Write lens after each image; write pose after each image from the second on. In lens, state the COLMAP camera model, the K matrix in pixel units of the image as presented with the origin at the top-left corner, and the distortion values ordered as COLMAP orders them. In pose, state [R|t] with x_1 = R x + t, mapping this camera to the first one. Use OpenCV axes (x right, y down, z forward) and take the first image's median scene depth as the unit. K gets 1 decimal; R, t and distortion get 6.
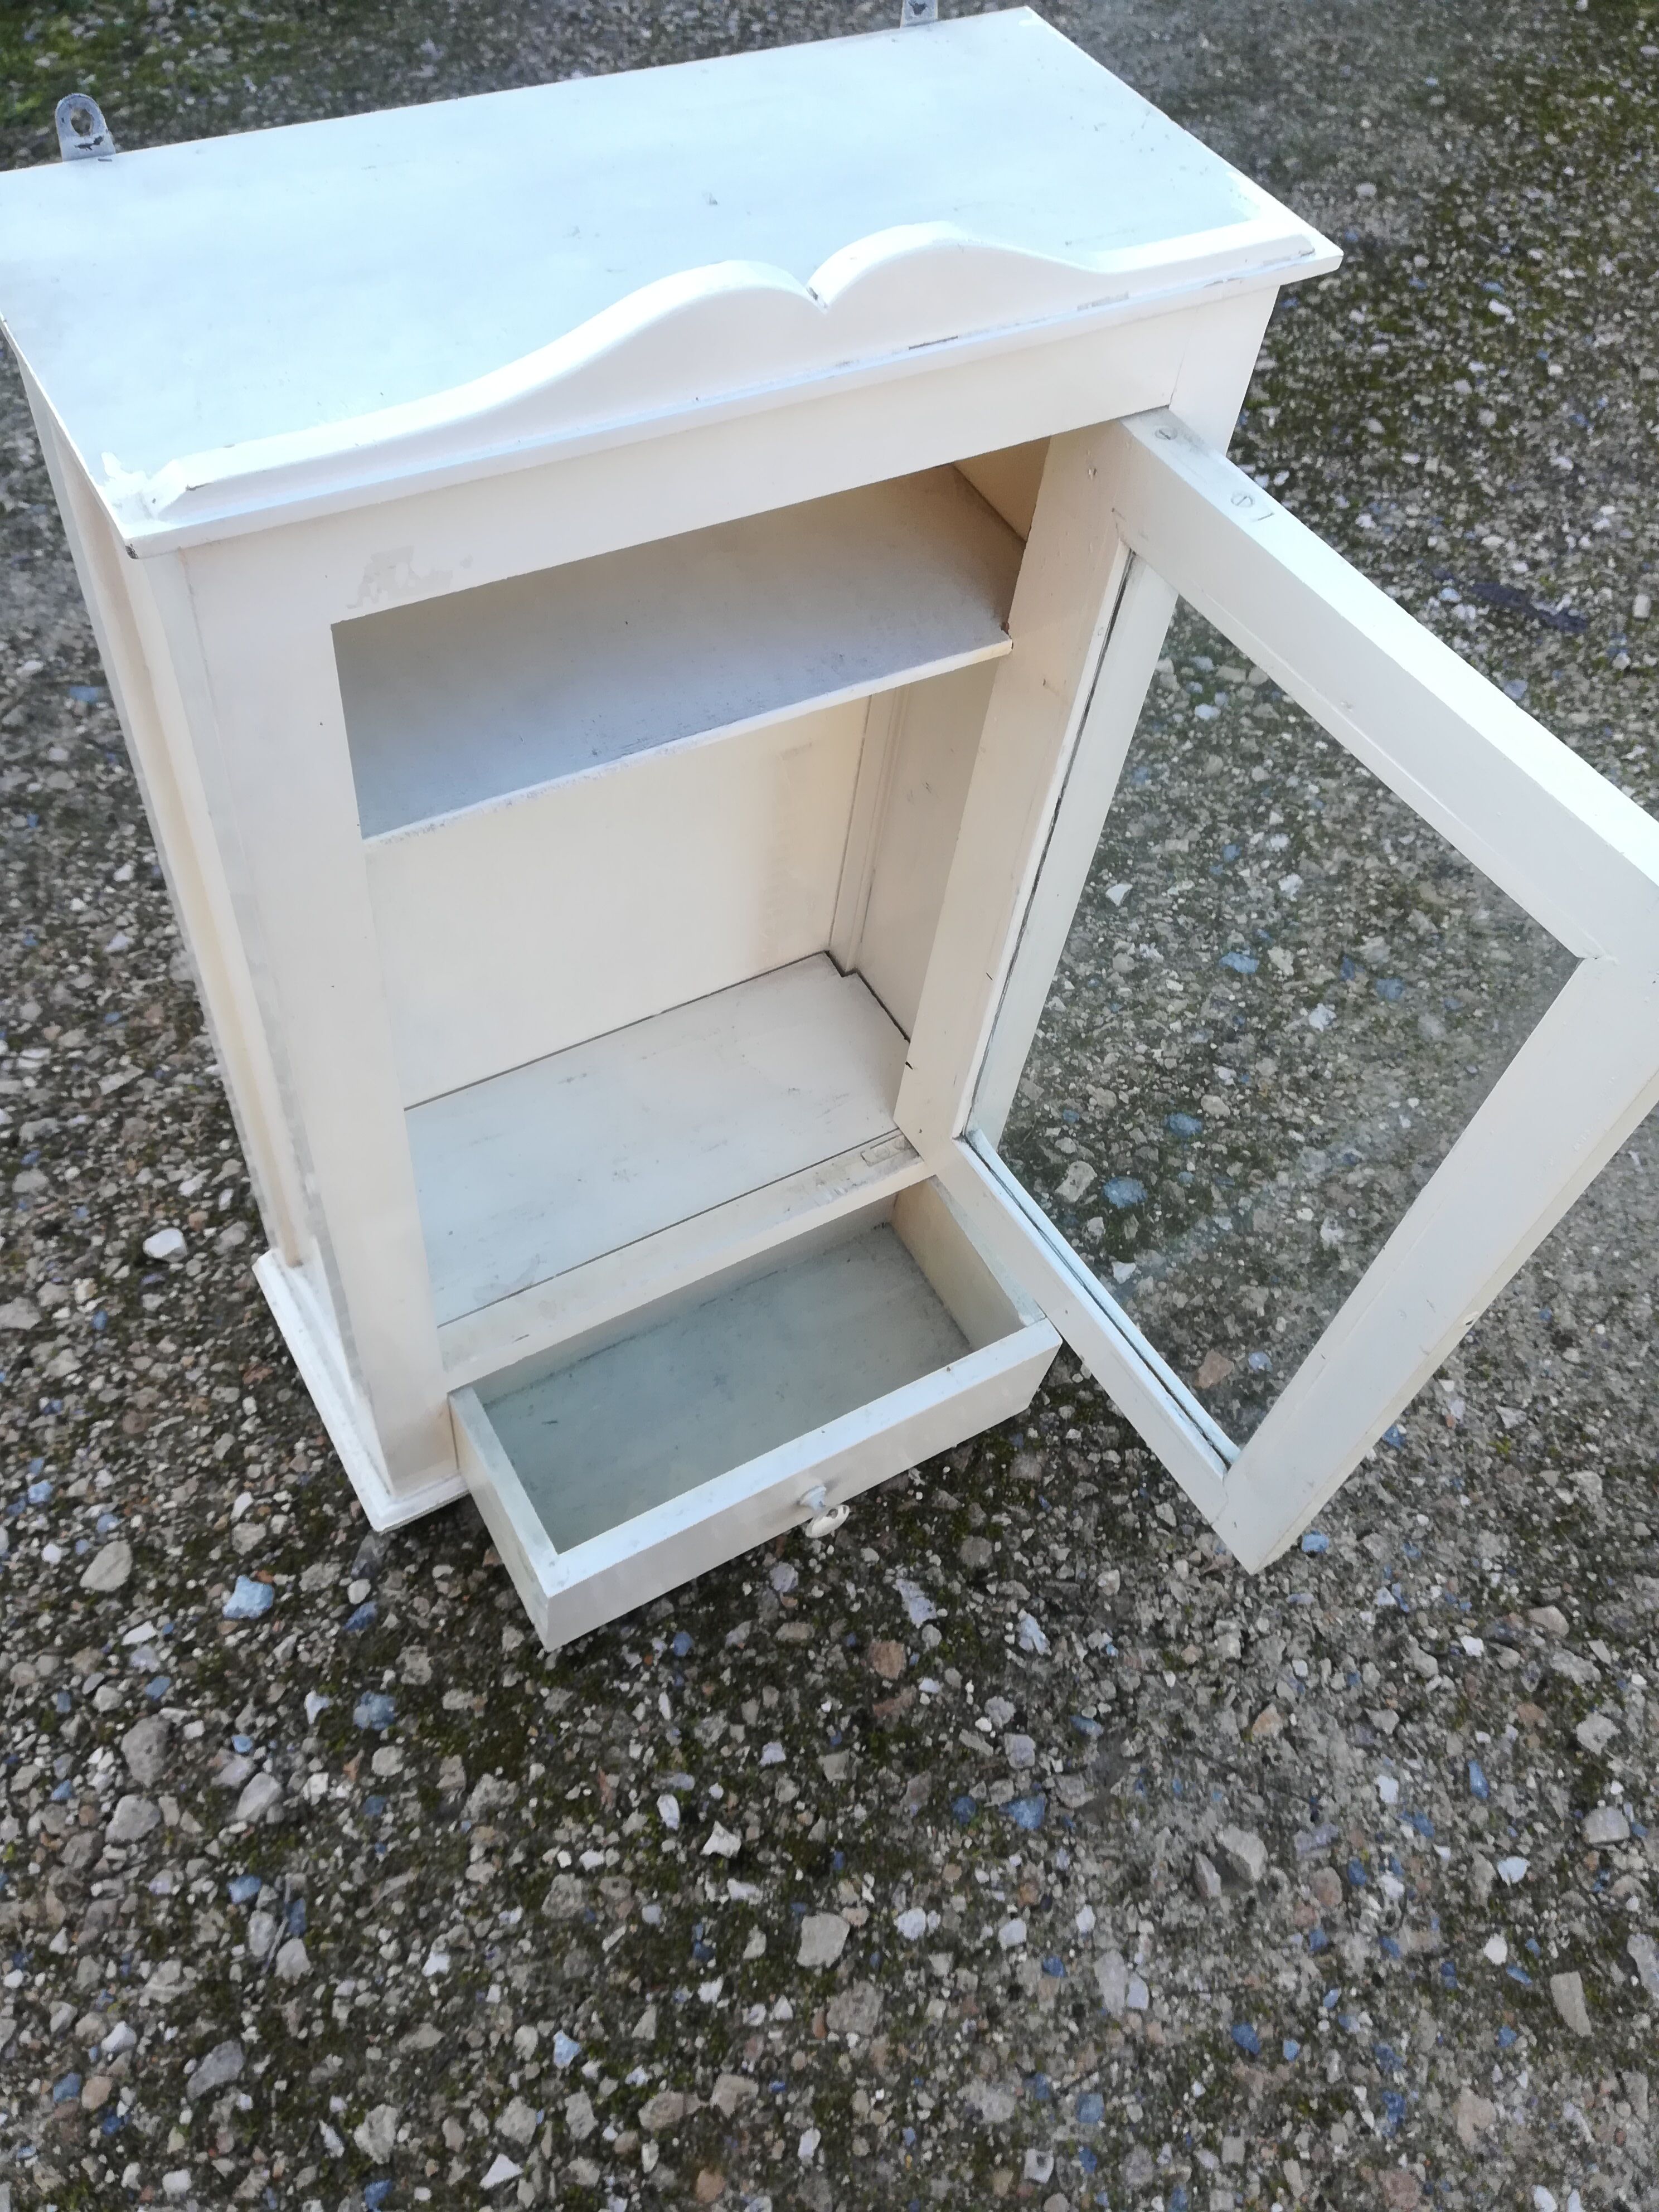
lens RADIAL K [[1699.3, 0, 852.8], [0, 1699.3, 1110.0], [0, 0, 1]] dist [0.048514, -0.067454]
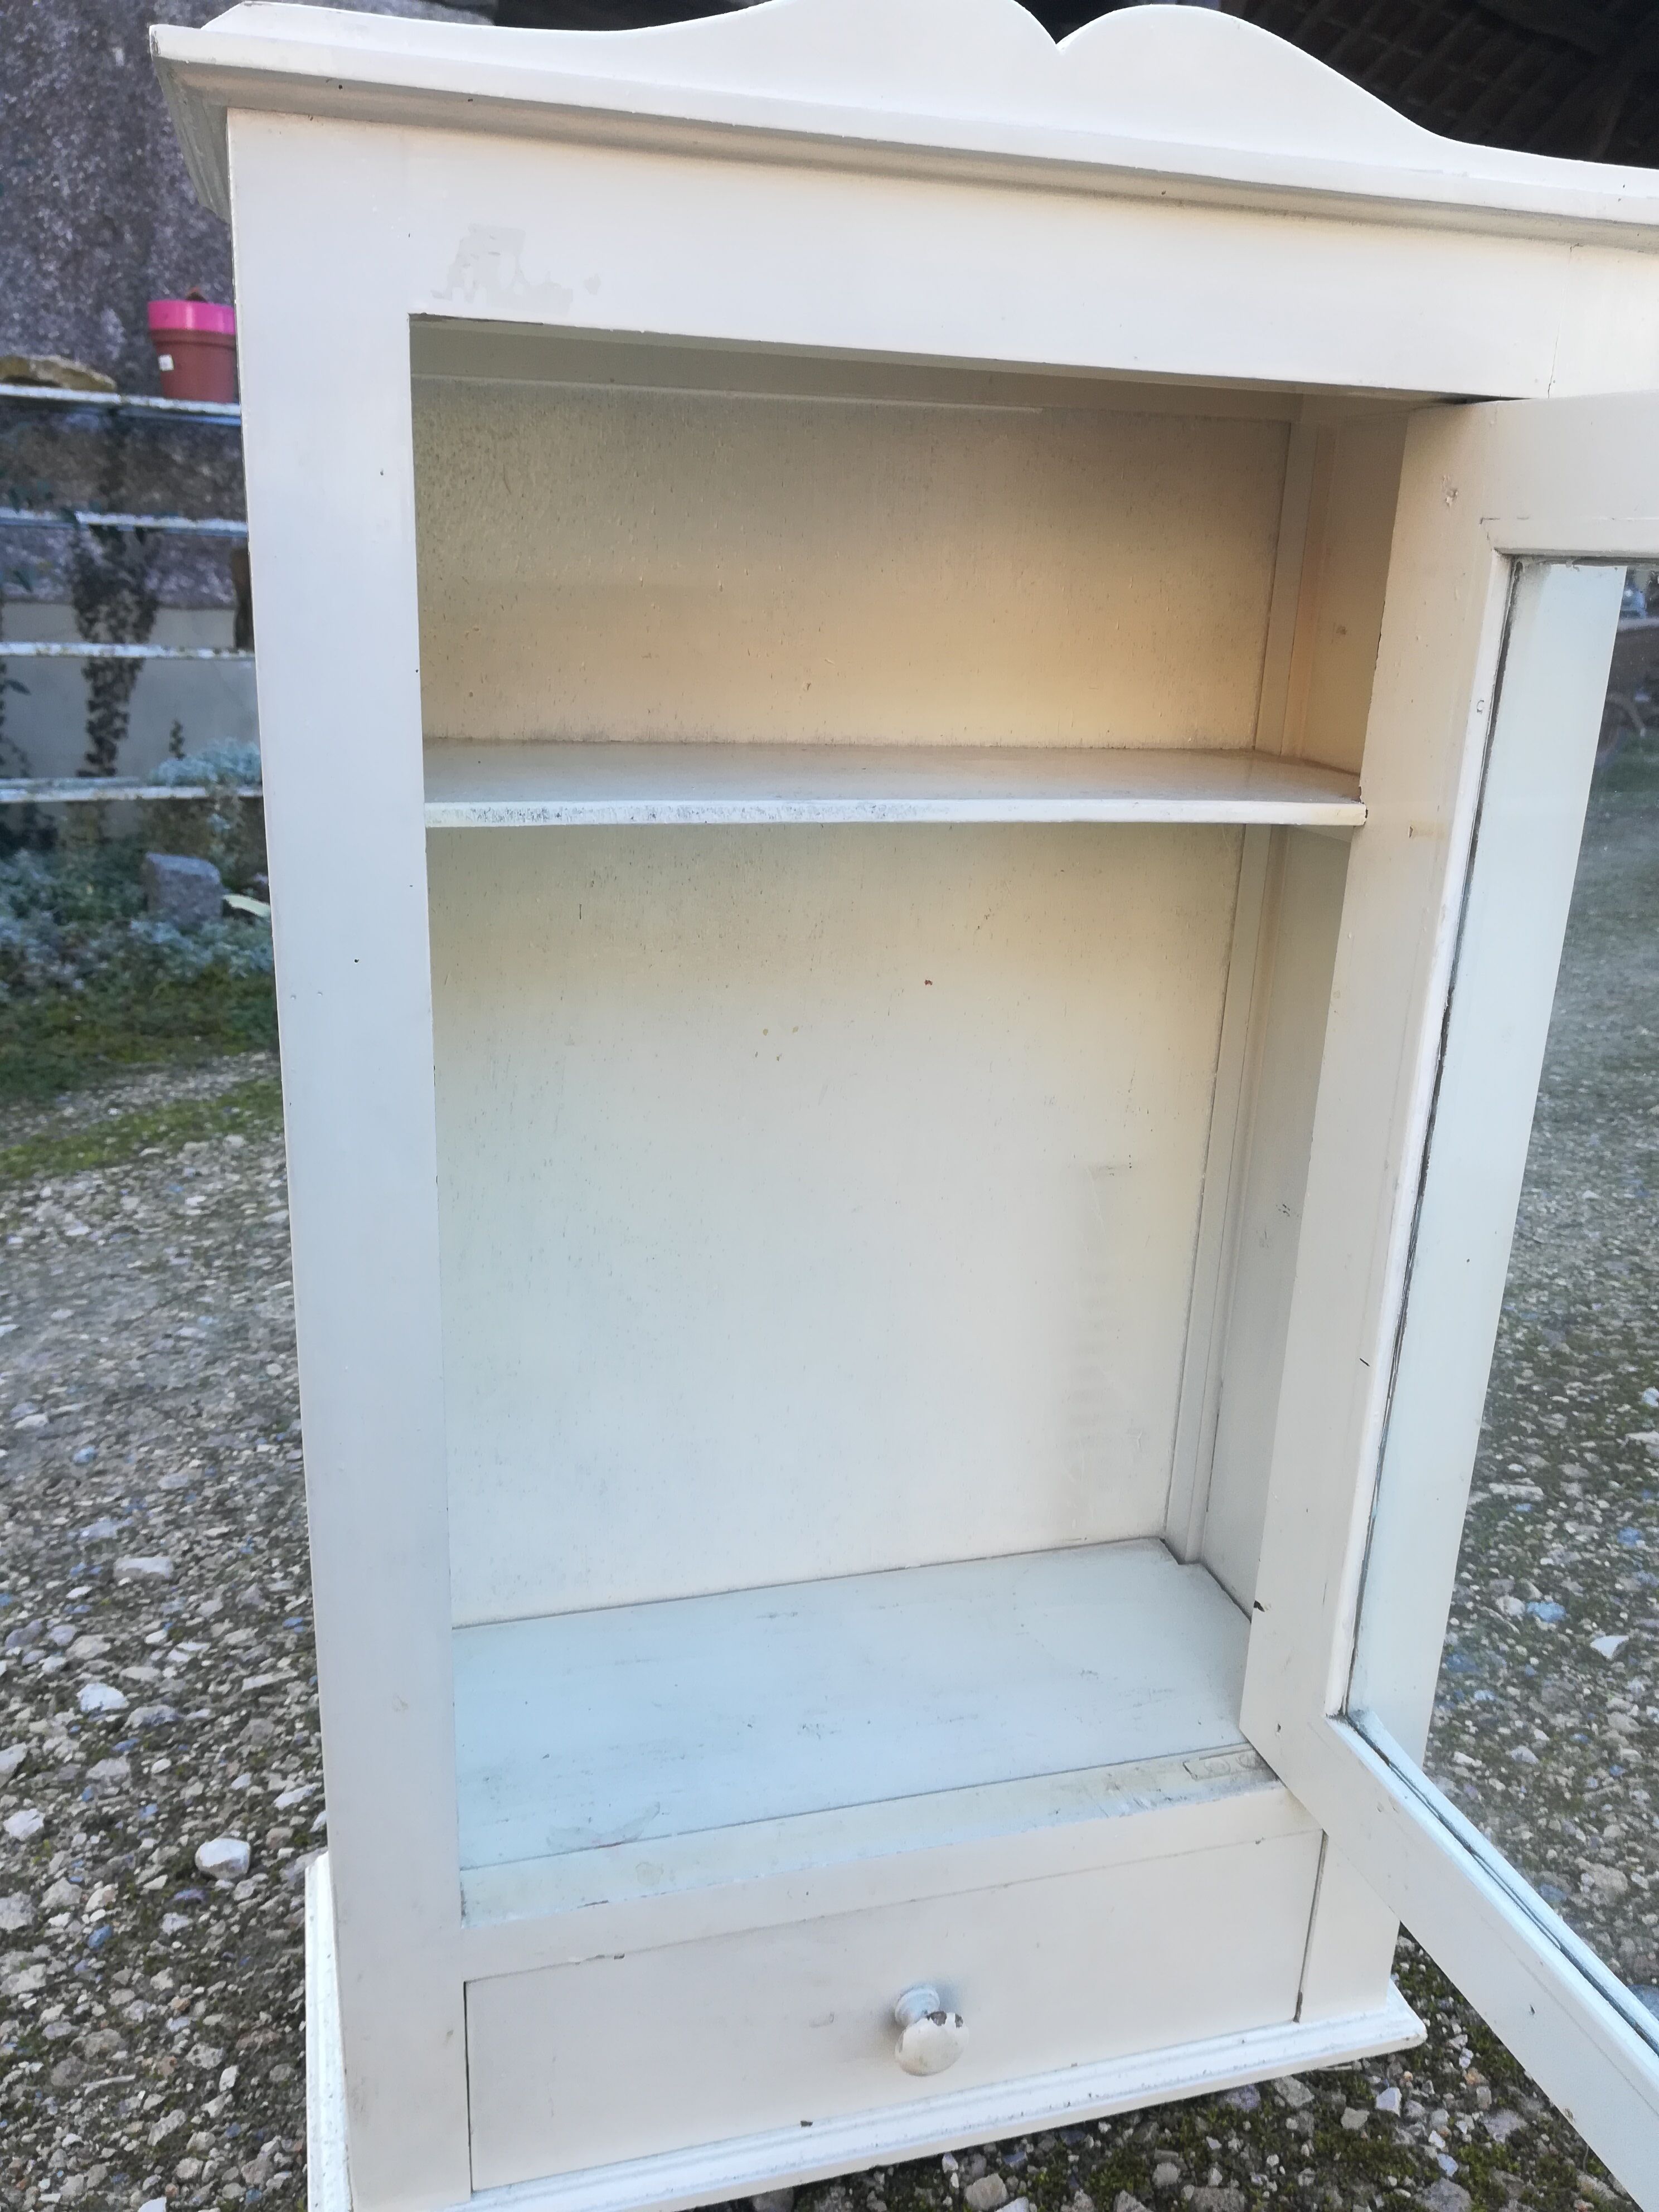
lens RADIAL K [[1727.6, 0, 829.5], [0, 1727.6, 1106.0], [0, 0, 1]] dist [0.054576, -0.070922]
pose [[0.962448, 0.002848, -0.271450, 0.050293], [-0.163747, 0.803639, -0.572146, 0.209765], [0.216519, 0.595110, 0.773927, 0.292718]]
